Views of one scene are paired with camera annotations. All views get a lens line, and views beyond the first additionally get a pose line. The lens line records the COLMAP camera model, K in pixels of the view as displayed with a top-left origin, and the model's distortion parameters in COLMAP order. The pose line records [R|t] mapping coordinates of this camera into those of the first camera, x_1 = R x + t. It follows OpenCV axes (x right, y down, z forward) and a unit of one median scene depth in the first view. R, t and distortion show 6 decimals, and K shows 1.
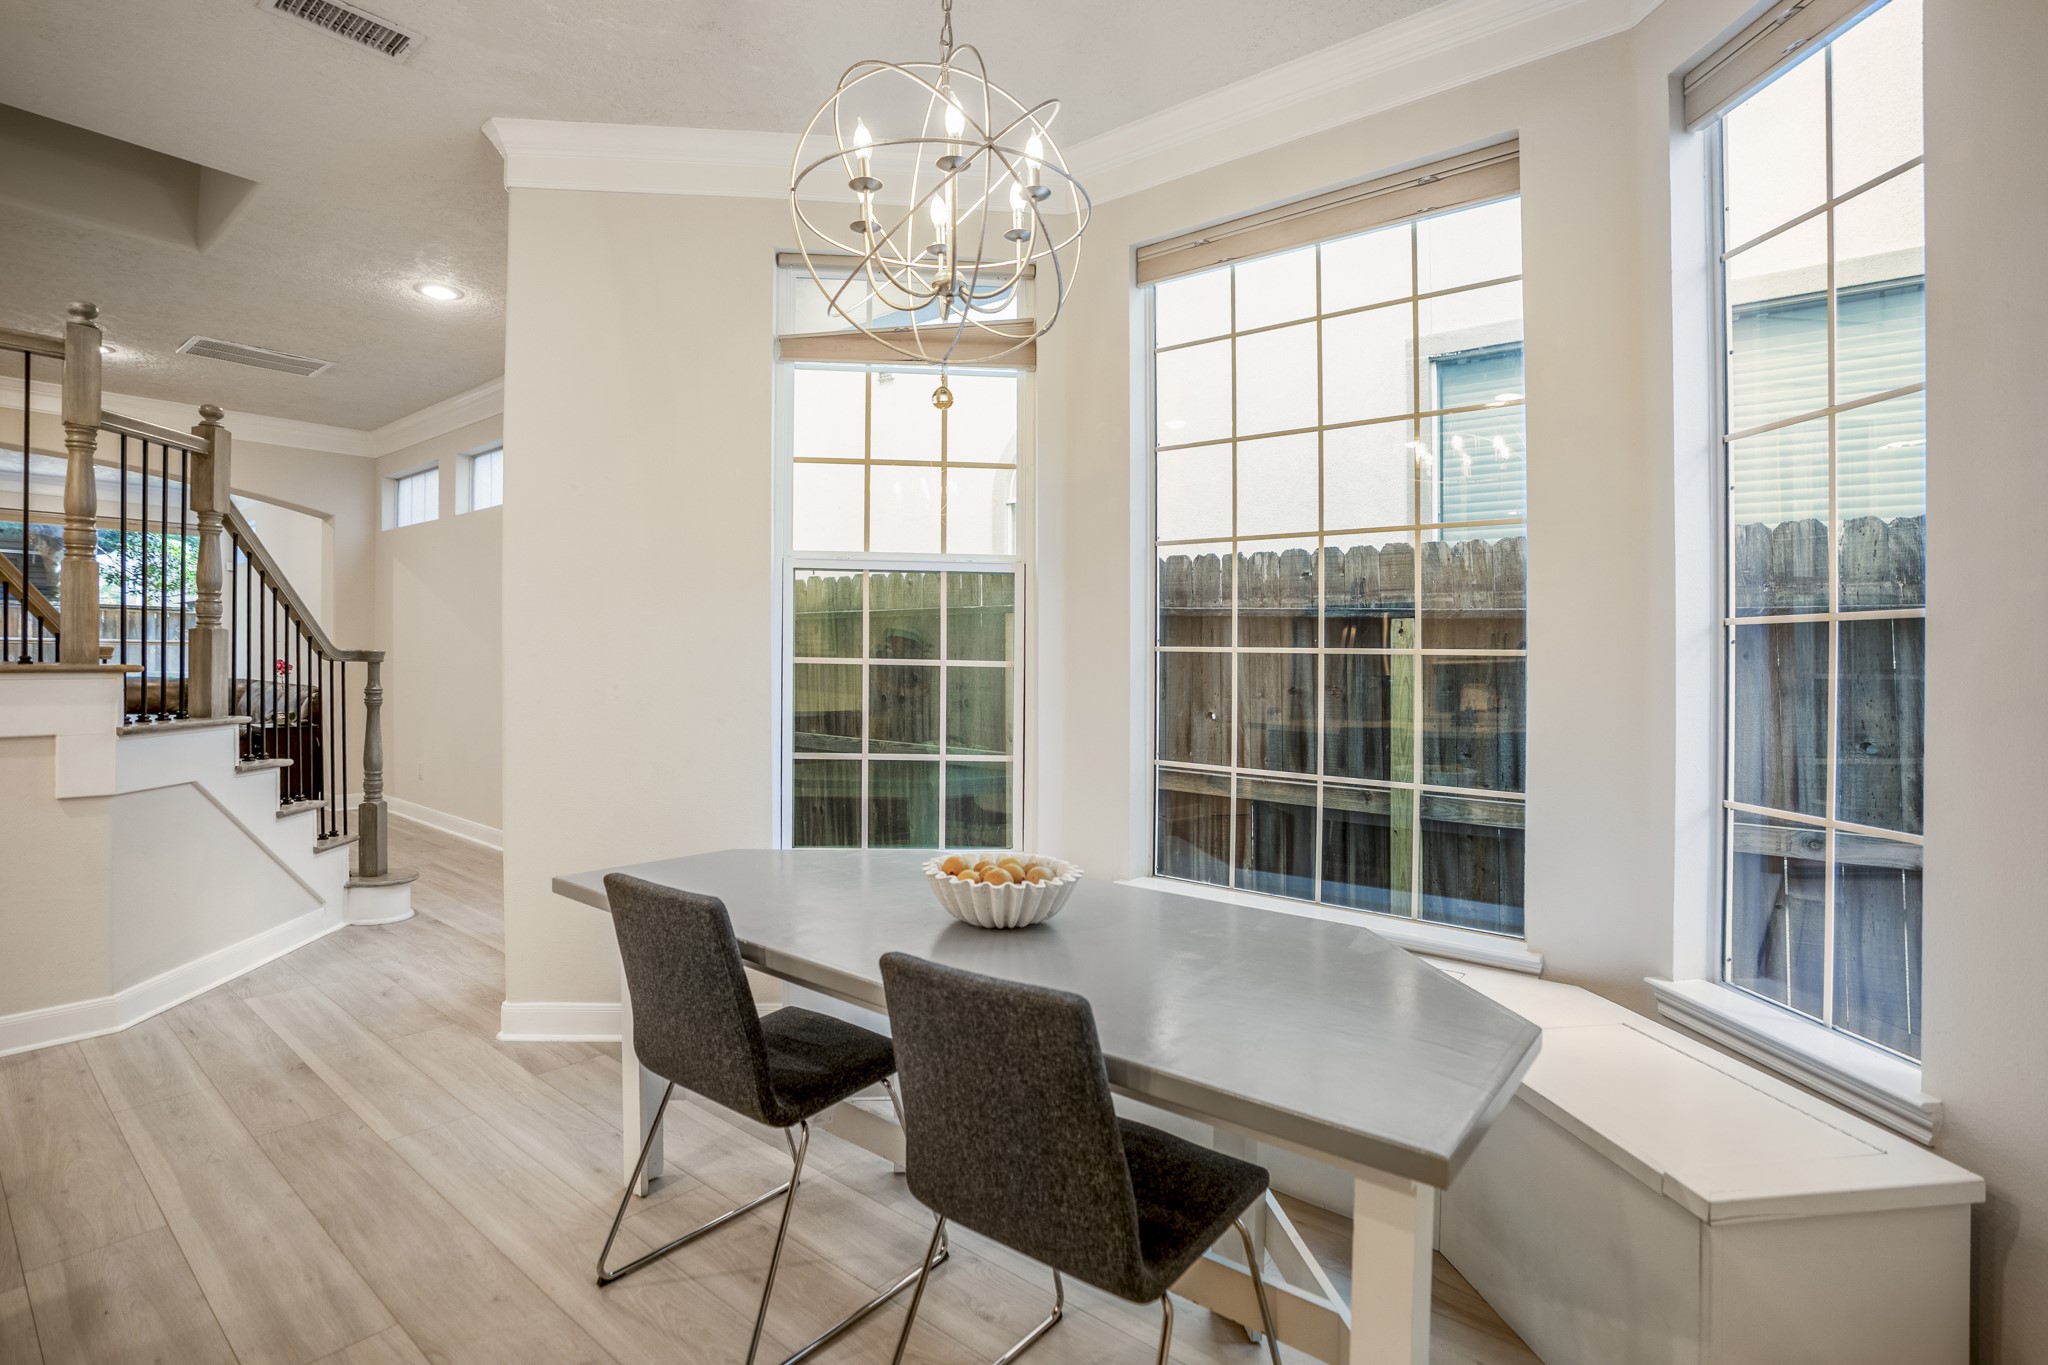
lens RADIAL K [[953.7, 0, 1036.9], [0, 953.7, 668.1], [0, 0, 1]] dist [-0.044747, 0.012805]
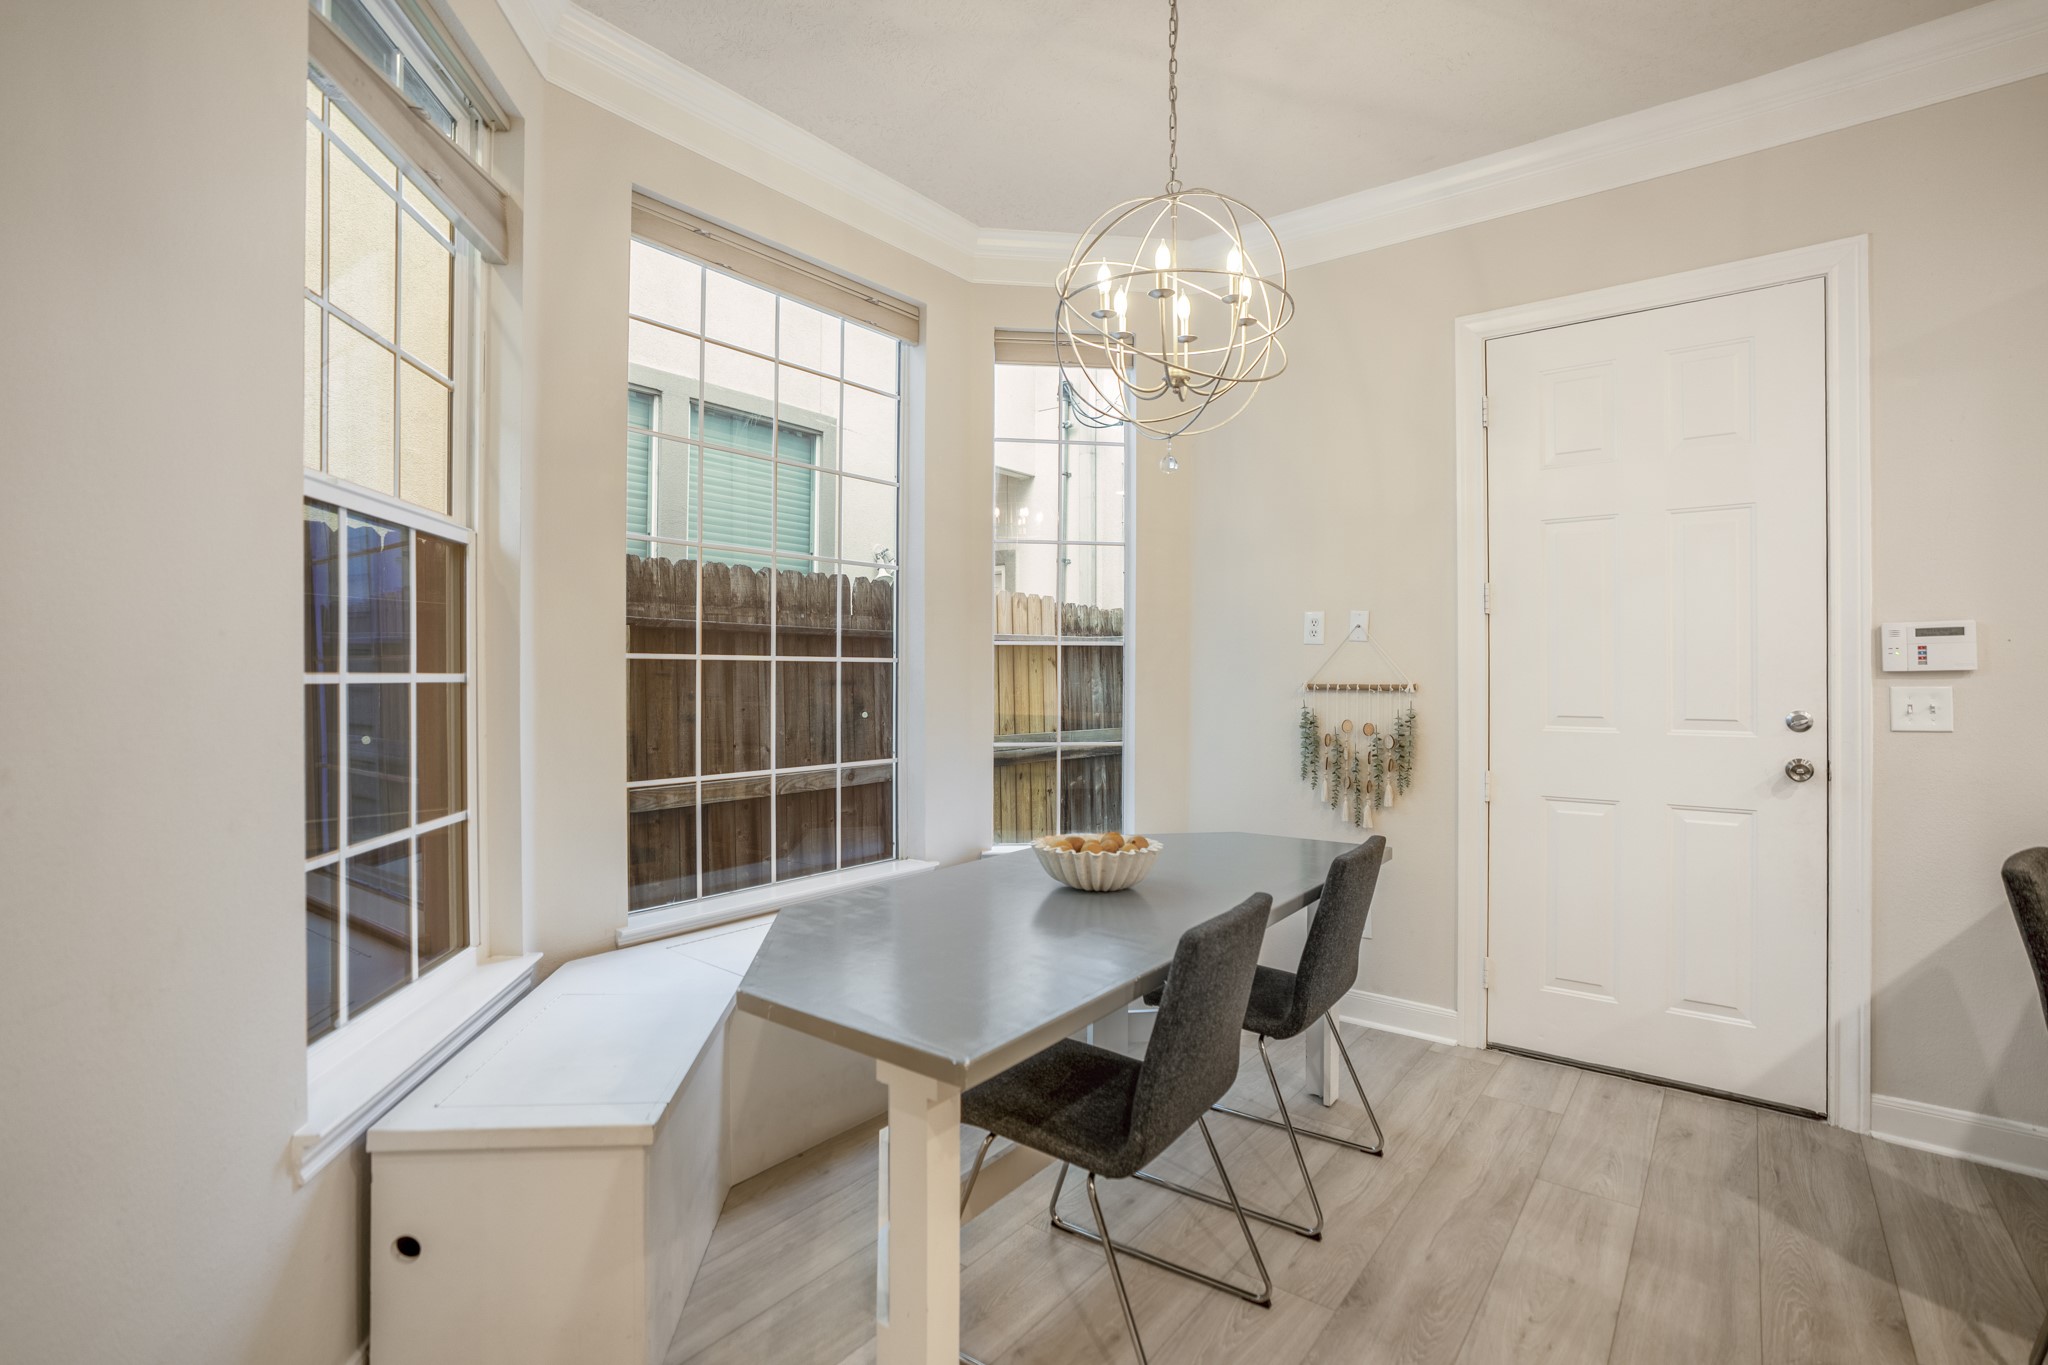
lens RADIAL K [[953.7, 0, 1033.5], [0, 953.7, 672.6], [0, 0, 1]] dist [-0.044747, 0.012805]
pose [[-0.010339, -0.013761, 0.999852, -0.808246], [0.002423, 0.999902, 0.013787, -0.015598], [-0.999944, 0.002565, -0.010304, 0.684993]]
